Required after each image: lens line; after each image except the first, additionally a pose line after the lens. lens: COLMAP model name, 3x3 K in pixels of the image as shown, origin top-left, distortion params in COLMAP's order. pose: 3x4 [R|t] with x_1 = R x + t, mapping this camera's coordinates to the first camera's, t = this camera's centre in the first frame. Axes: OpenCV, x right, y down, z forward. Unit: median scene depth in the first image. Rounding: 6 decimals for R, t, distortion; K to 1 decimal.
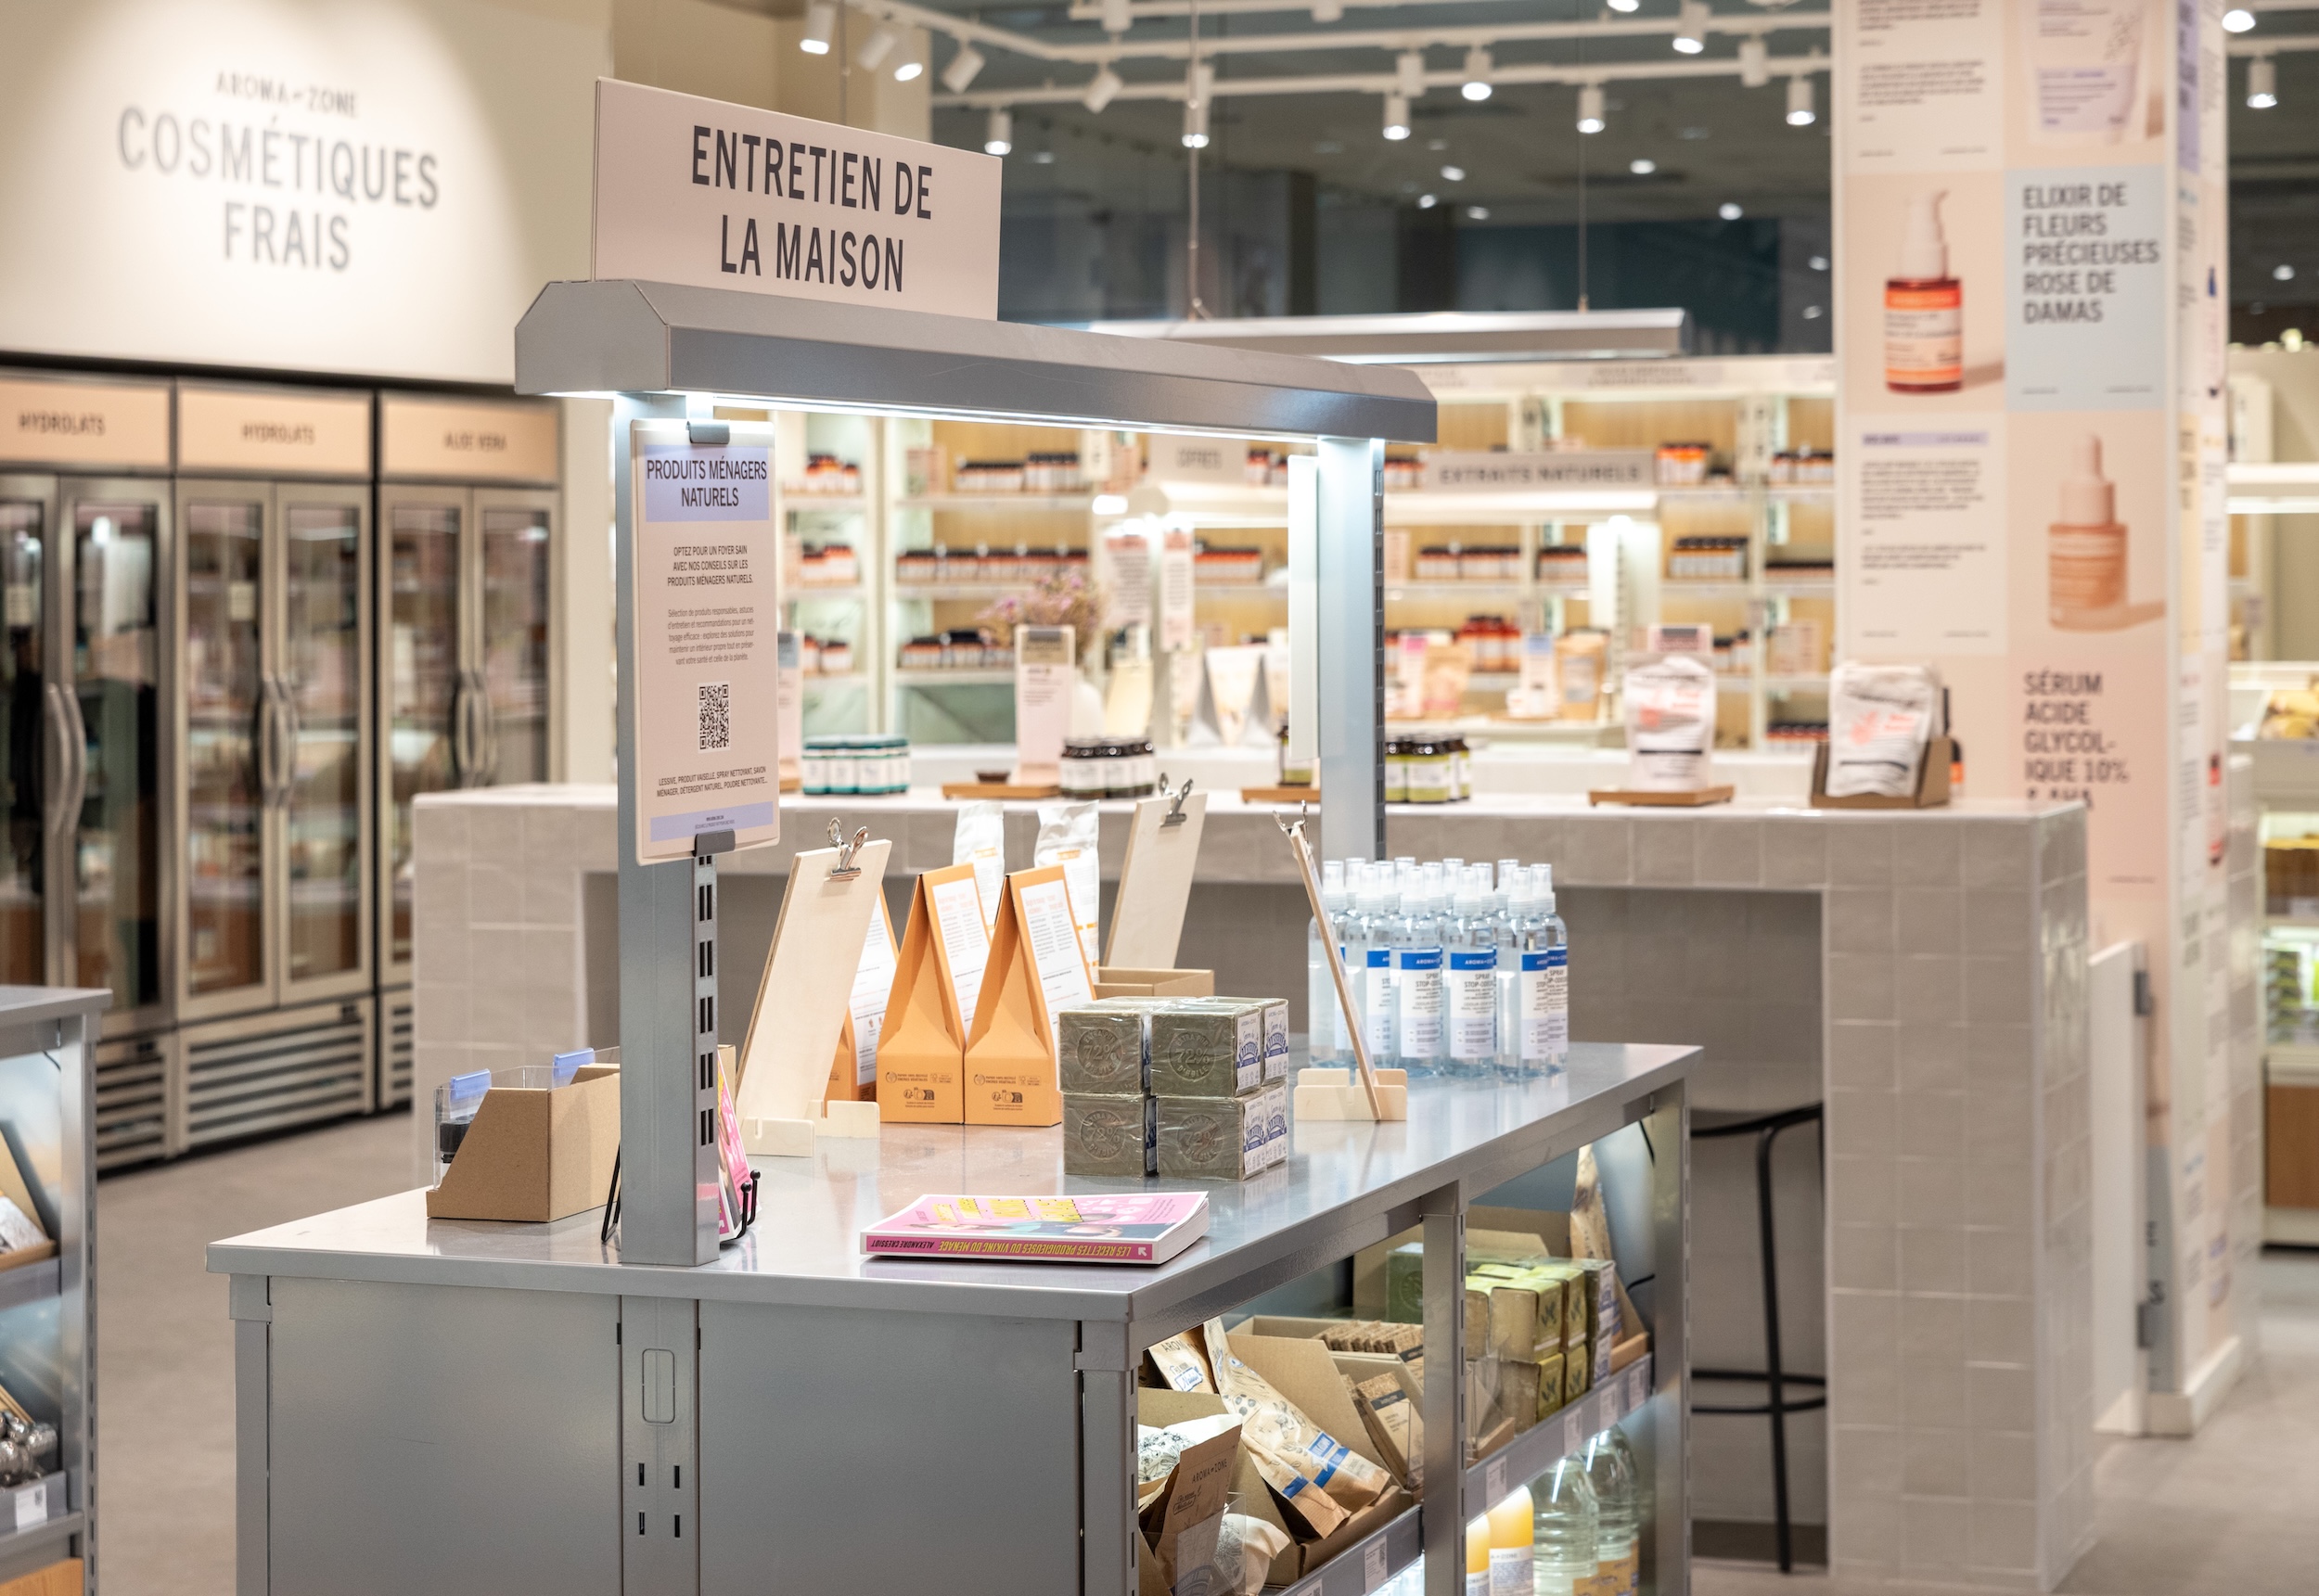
lens RADIAL K [[4709.9, 0, 1159.5], [0, 4709.9, 798.0], [0, 0, 1]] dist [-0.034261, -0.065125]
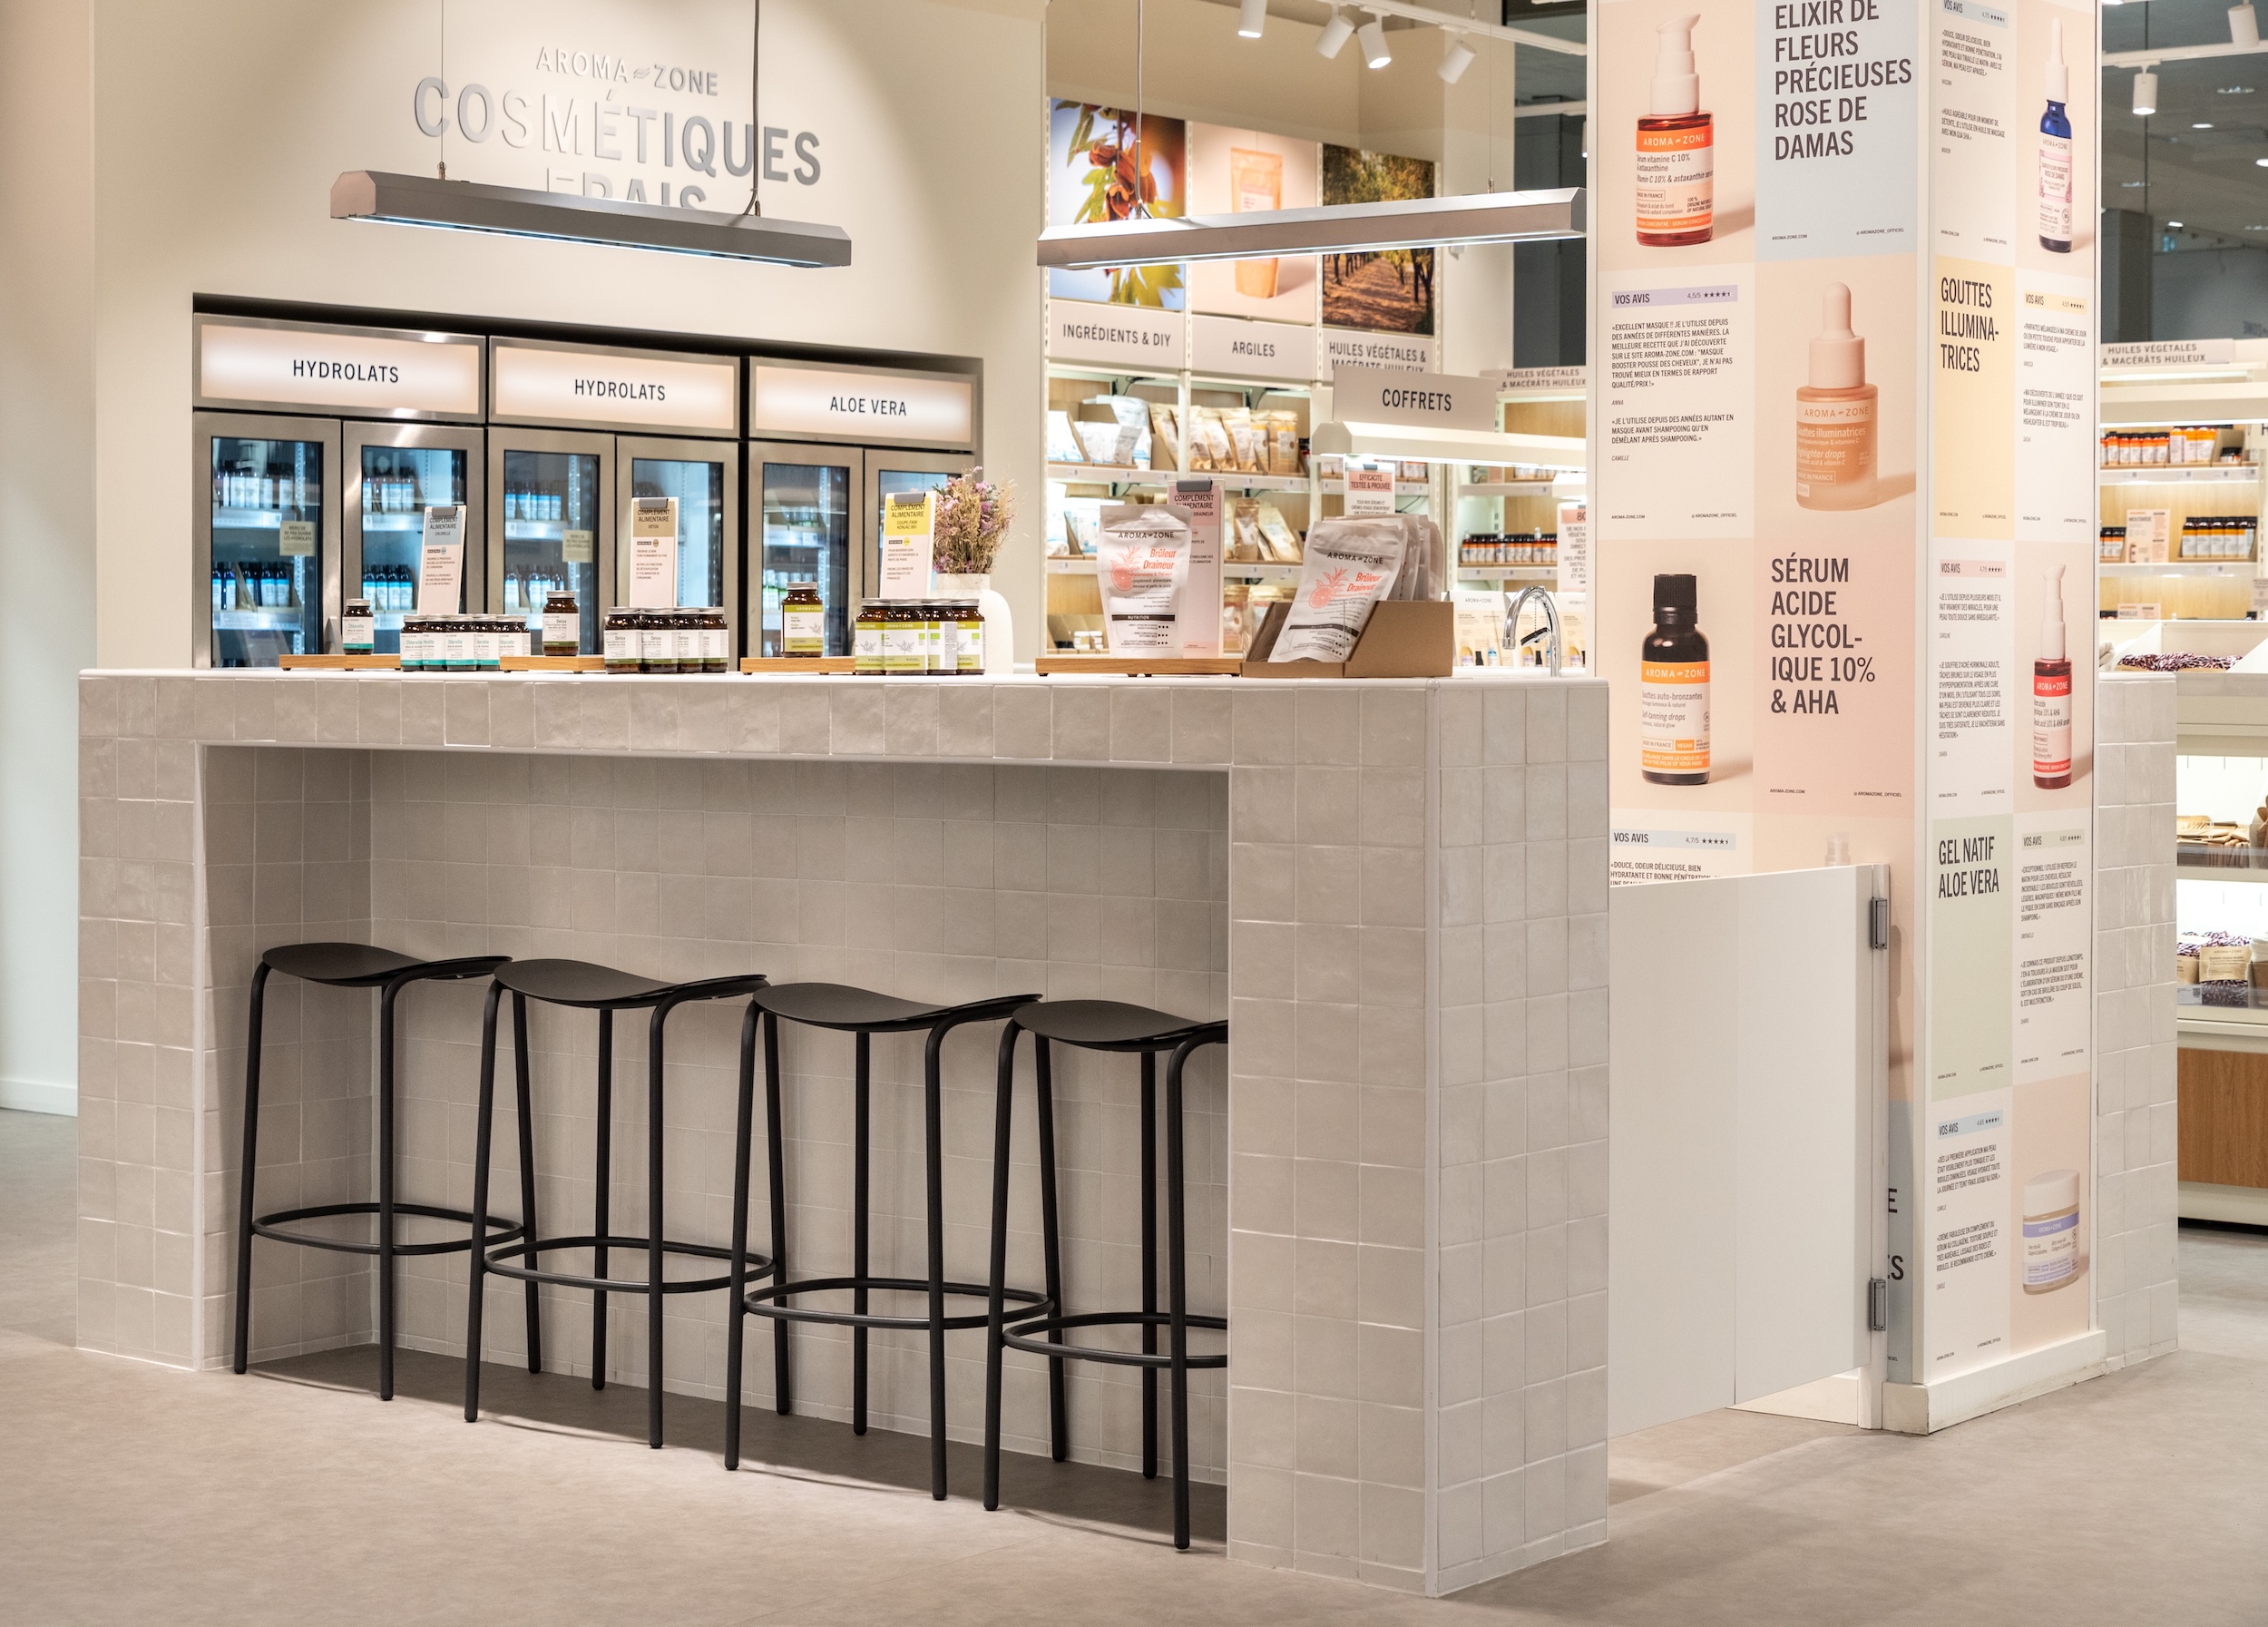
lens RADIAL K [[4026.1, 0, 1086.2], [0, 4026.1, 870.3], [0, 0, 1]] dist [-0.065234, 0.055373]
pose [[0.949505, 0.026240, -0.312654, 0.299410], [-0.023257, 0.999641, 0.013267, 0.024902], [0.312890, -0.005326, 0.949774, 0.244900]]
